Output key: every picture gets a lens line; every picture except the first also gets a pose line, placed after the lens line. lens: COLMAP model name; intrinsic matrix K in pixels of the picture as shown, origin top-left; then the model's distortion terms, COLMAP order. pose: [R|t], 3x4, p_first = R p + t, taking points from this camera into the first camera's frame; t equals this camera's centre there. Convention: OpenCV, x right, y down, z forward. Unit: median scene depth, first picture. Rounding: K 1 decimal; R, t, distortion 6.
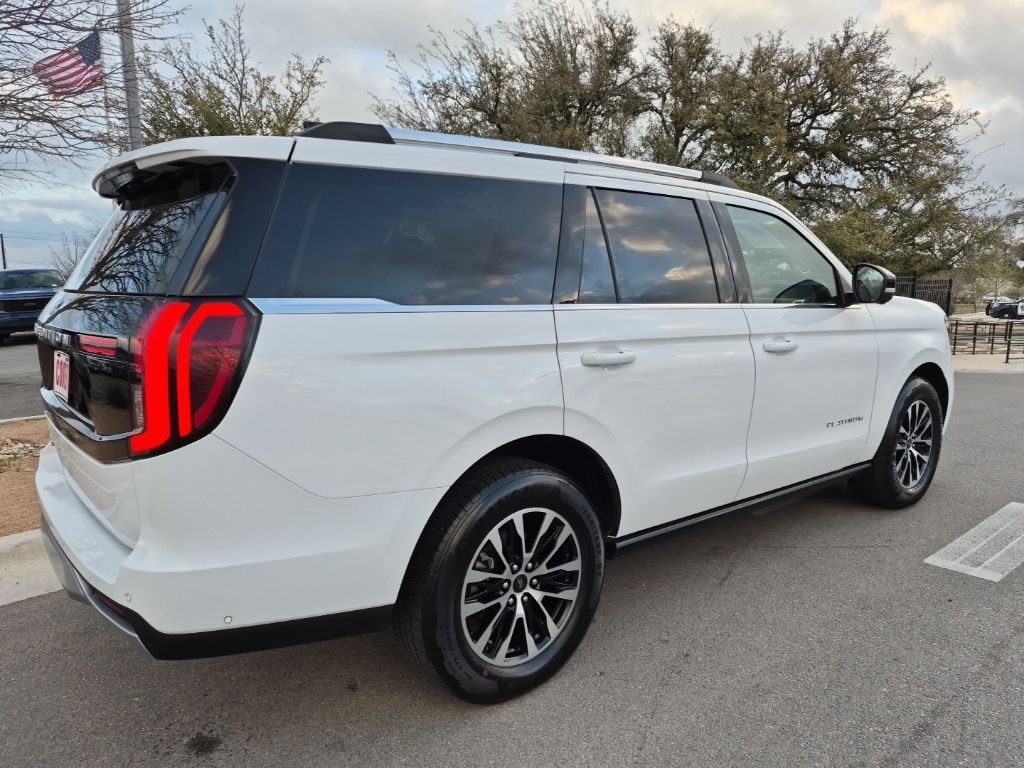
lens RADIAL K [[711.5, 0, 522.3], [0, 711.5, 380.0], [0, 0, 1]] dist [0.075274, -0.077734]
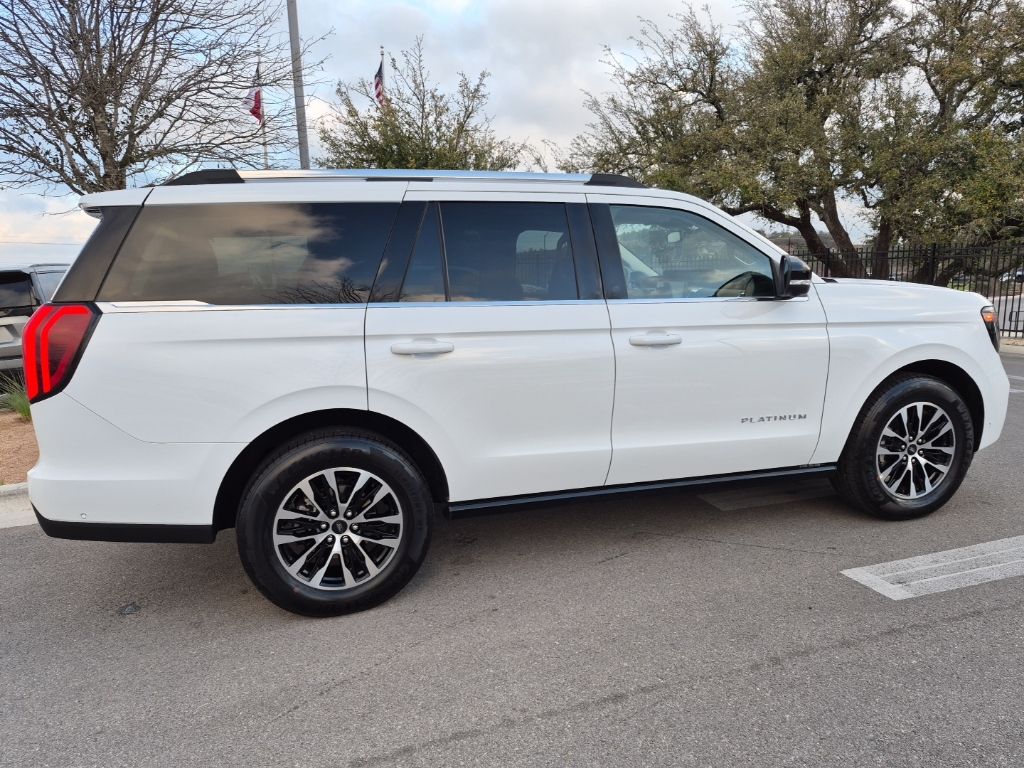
lens RADIAL K [[711.5, 0, 507.8], [0, 711.5, 378.3], [0, 0, 1]] dist [0.075274, -0.077734]
pose [[0.922362, 0.035323, -0.384708, 0.726720], [-0.028598, 0.999322, 0.023189, -0.012583], [0.385266, -0.010387, 0.922747, -0.038008]]
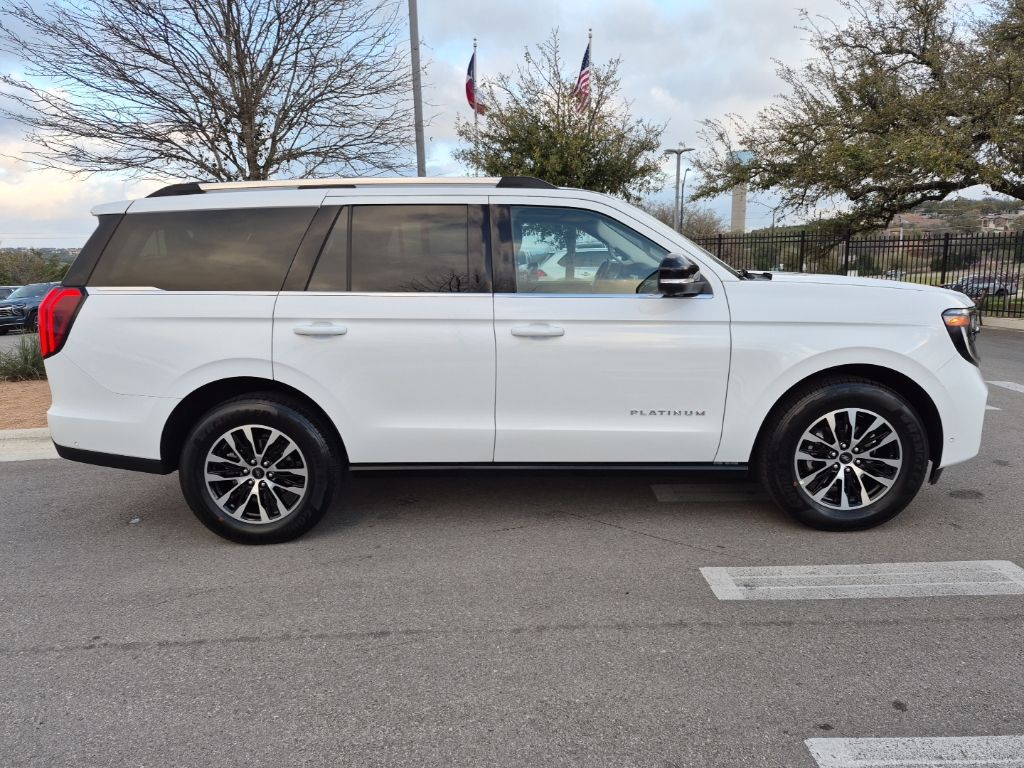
lens RADIAL K [[711.5, 0, 508.8], [0, 711.5, 374.5], [0, 0, 1]] dist [0.075274, -0.077734]
pose [[0.755913, 0.094336, -0.647839, 1.358864], [-0.071035, 0.995540, 0.062082, -0.059903], [0.650806, -0.000909, 0.759243, 0.175529]]
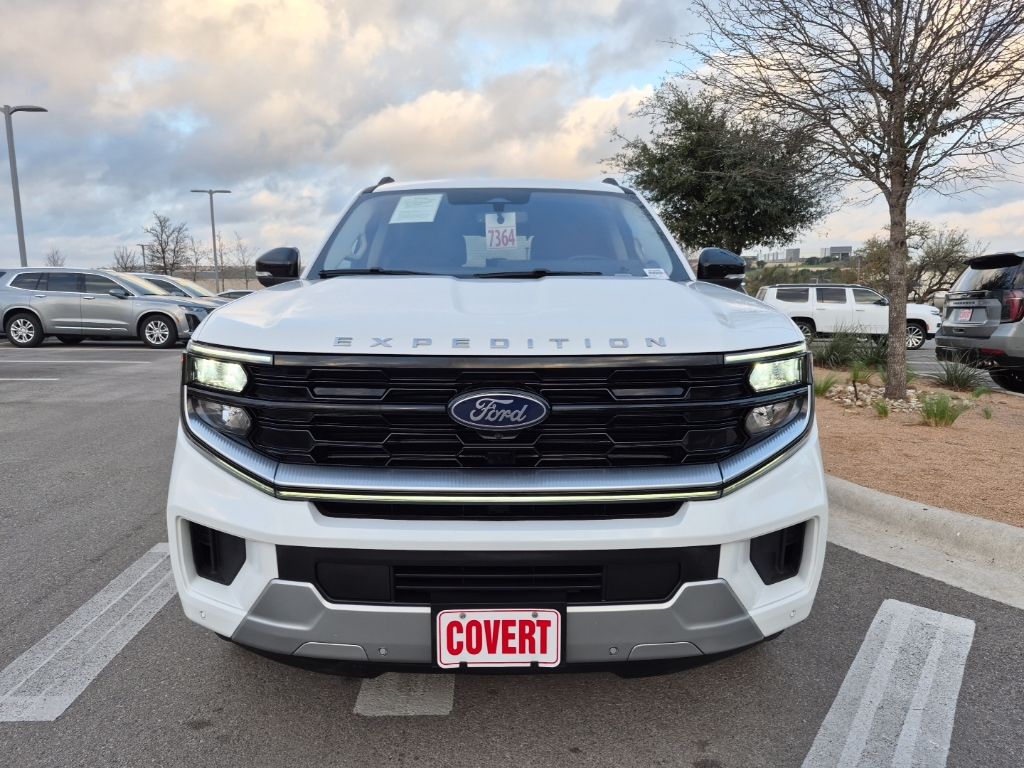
lens RADIAL K [[711.5, 0, 516.9], [0, 711.5, 383.4], [0, 0, 1]] dist [0.075274, -0.077734]
pose [[-0.636935, 0.118852, -0.761701, 1.479250], [-0.105507, 0.965308, 0.238847, -0.354117], [0.763663, 0.232495, -0.602299, 2.668923]]
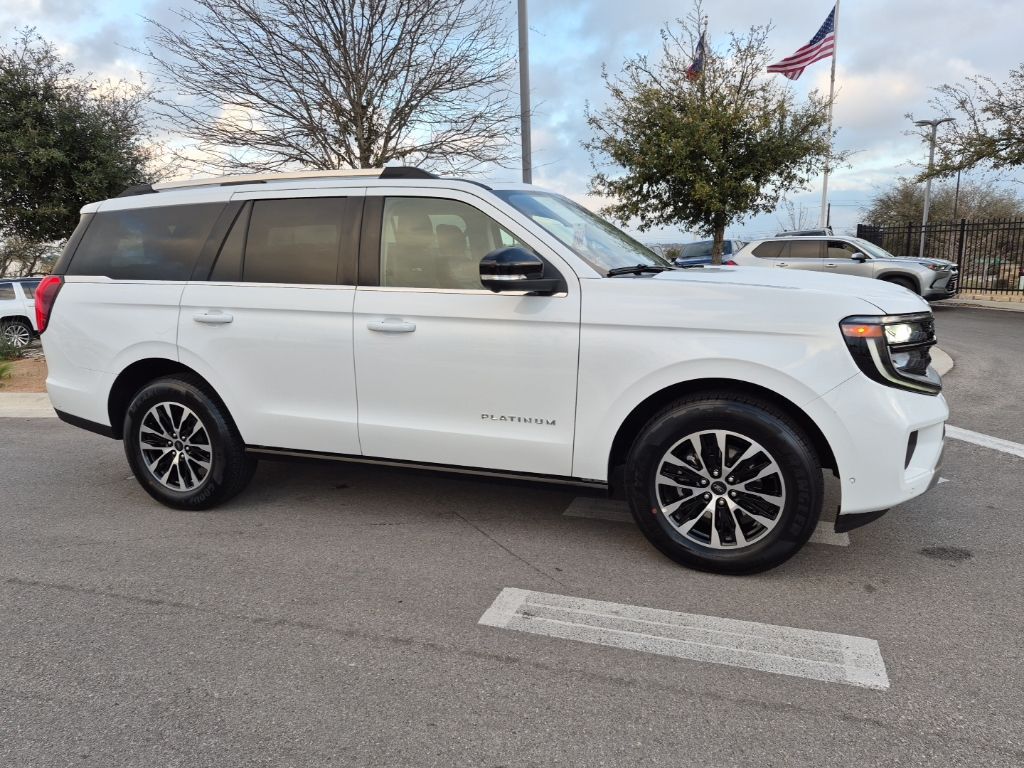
lens RADIAL K [[711.5, 0, 515.7], [0, 711.5, 386.2], [0, 0, 1]] dist [0.075274, -0.077734]
pose [[0.493041, 0.150976, -0.856806, 1.809228], [-0.098722, 0.988176, 0.117316, -0.134126], [0.864387, 0.026744, 0.502116, 0.812416]]
